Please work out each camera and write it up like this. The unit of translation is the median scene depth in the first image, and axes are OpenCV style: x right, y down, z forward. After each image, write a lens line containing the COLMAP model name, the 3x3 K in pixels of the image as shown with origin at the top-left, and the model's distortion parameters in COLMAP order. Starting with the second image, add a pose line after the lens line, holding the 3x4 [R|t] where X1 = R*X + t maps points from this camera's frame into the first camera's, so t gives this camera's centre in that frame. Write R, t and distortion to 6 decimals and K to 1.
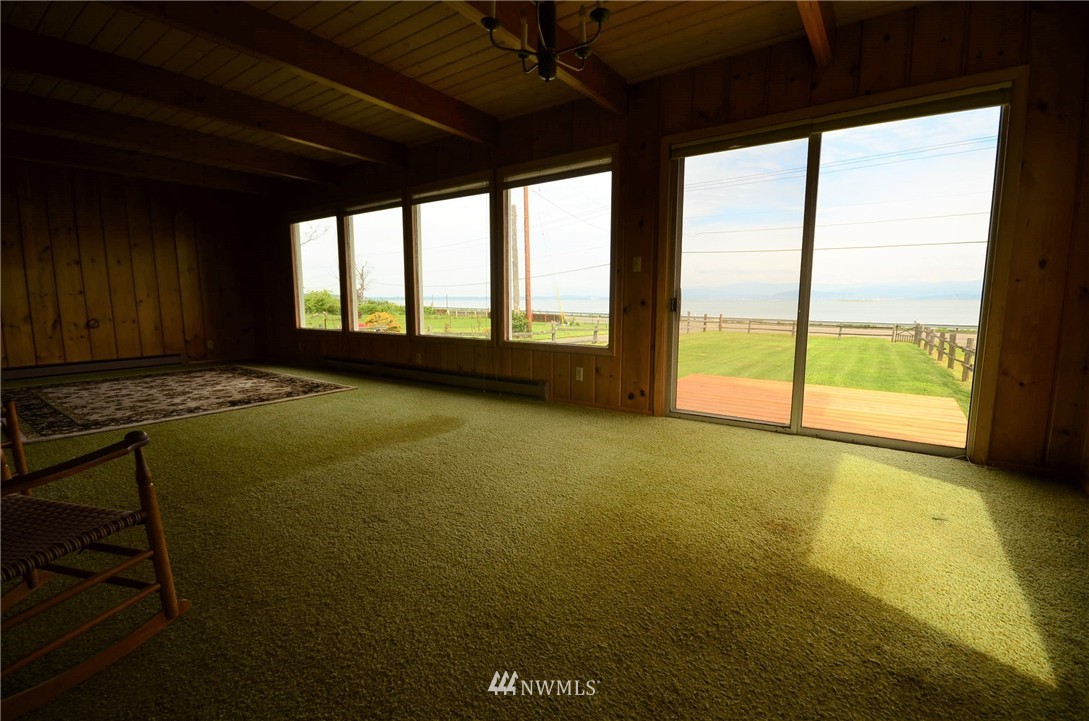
lens RADIAL K [[479.0, 0, 545.6], [0, 479.0, 355.3], [0, 0, 1]] dist [0.007971, -0.011846]
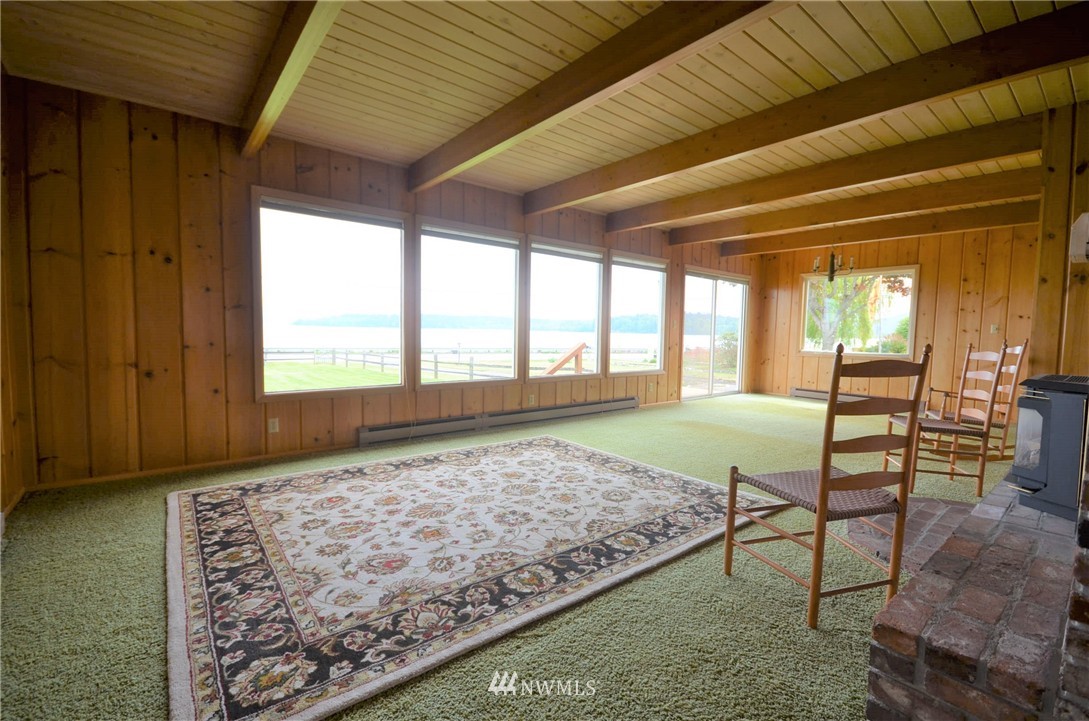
lens RADIAL K [[479.0, 0, 557.7], [0, 479.0, 360.1], [0, 0, 1]] dist [0.007971, -0.011846]
pose [[0.258779, -0.054025, 0.964424, -1.544340], [0.091375, 0.995326, 0.031238, -0.132046], [-0.961605, 0.080040, 0.262507, 0.837397]]
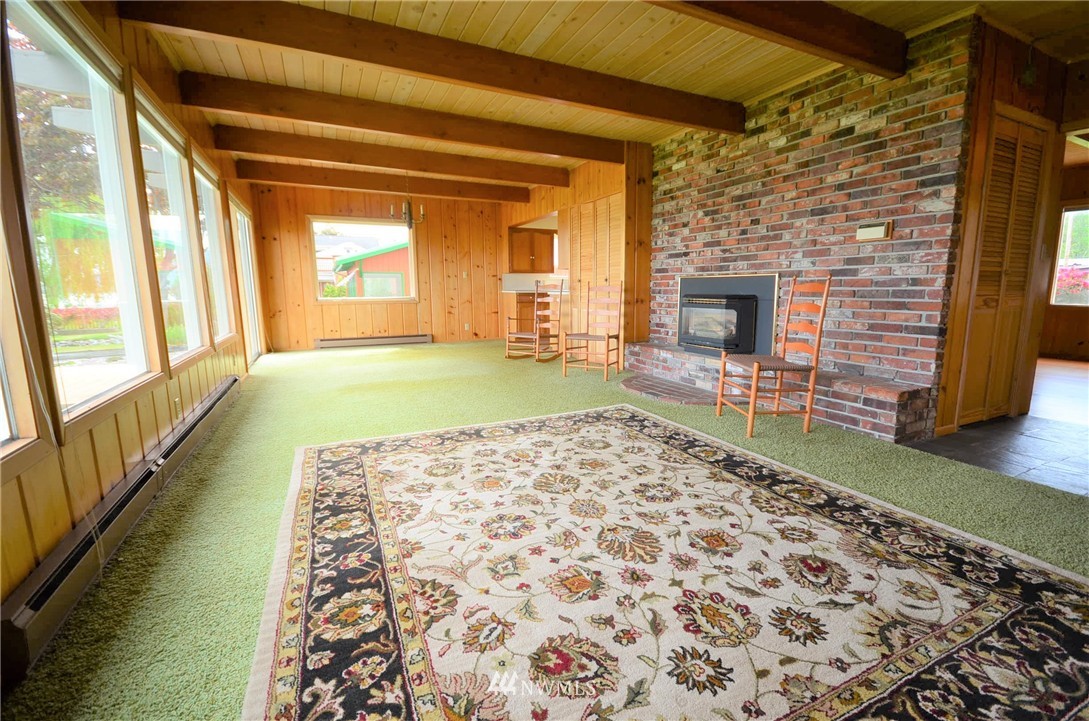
lens RADIAL K [[479.0, 0, 546.3], [0, 479.0, 361.2], [0, 0, 1]] dist [0.007971, -0.011846]
pose [[-0.877078, -0.066826, 0.475678, -1.094069], [0.062766, 0.965841, 0.251418, -0.192802], [-0.476230, 0.250370, -0.842923, 1.551479]]
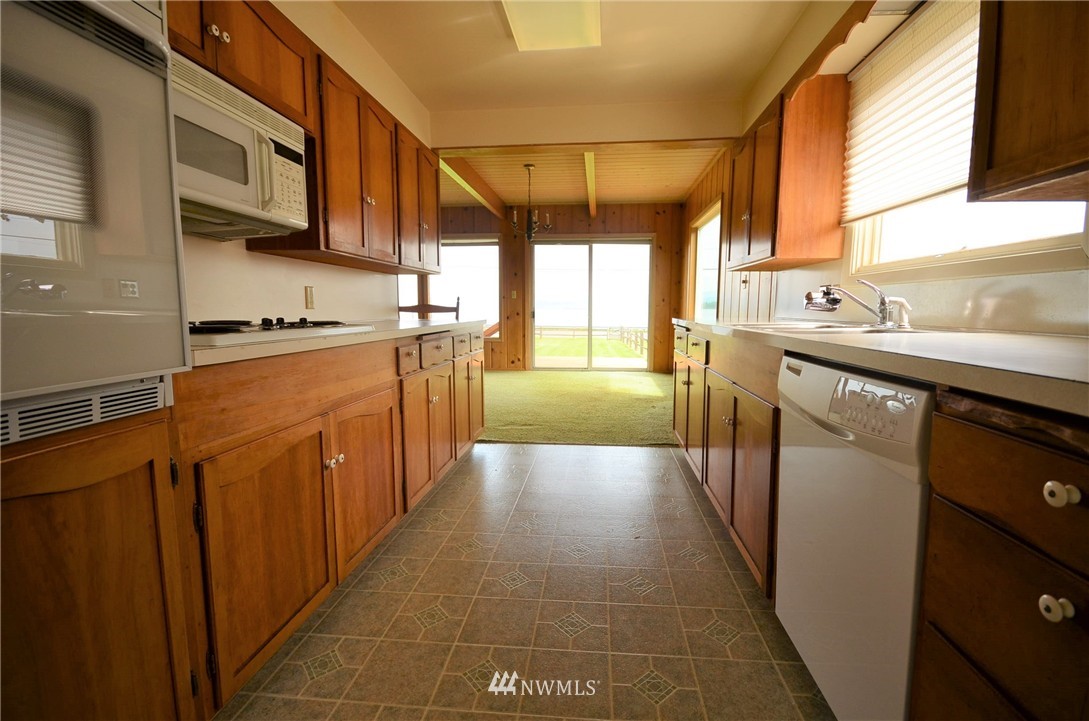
lens RADIAL K [[479.0, 0, 545.9], [0, 479.0, 358.7], [0, 0, 1]] dist [0.007971, -0.011846]
pose [[0.874152, -0.050156, 0.483056, -0.579556], [0.055881, 0.998434, 0.002544, 0.067750], [-0.482427, 0.024770, 0.875586, -0.687651]]
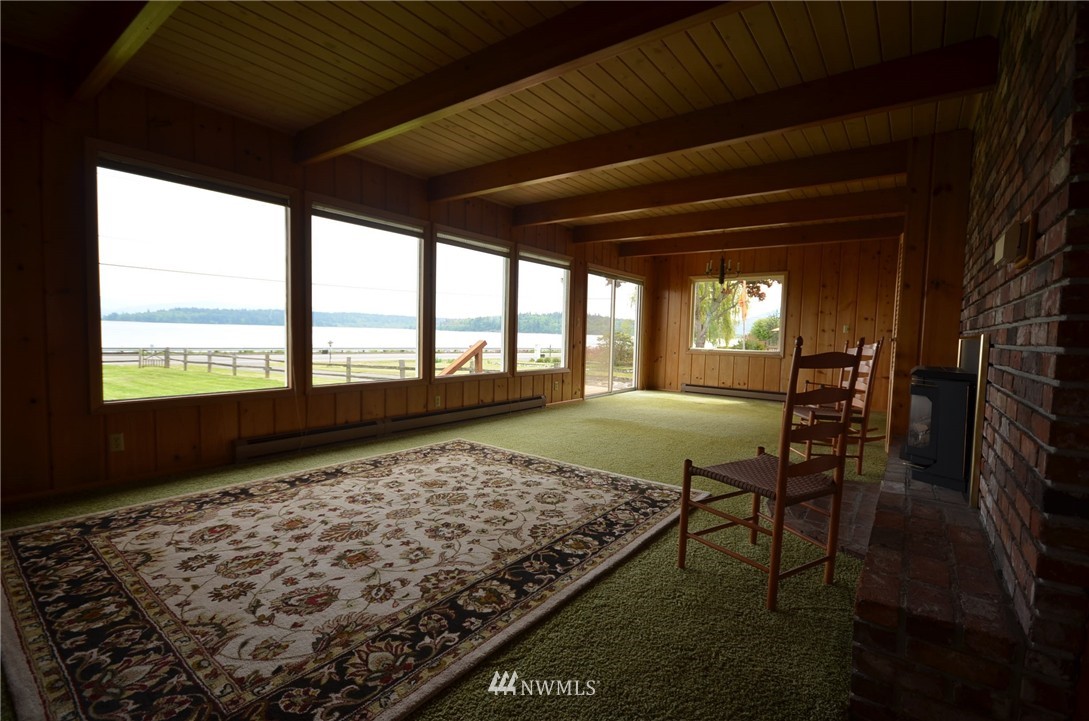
lens RADIAL K [[487.4, 0, 558.9], [0, 487.4, 361.7], [0, 0, 1]] dist [0.010673, -0.012038]
pose [[0.016905, -0.058733, 0.998131, -1.528858], [0.088967, 0.994402, 0.057006, -0.133294], [-0.995891, 0.087837, 0.022036, 0.914260]]
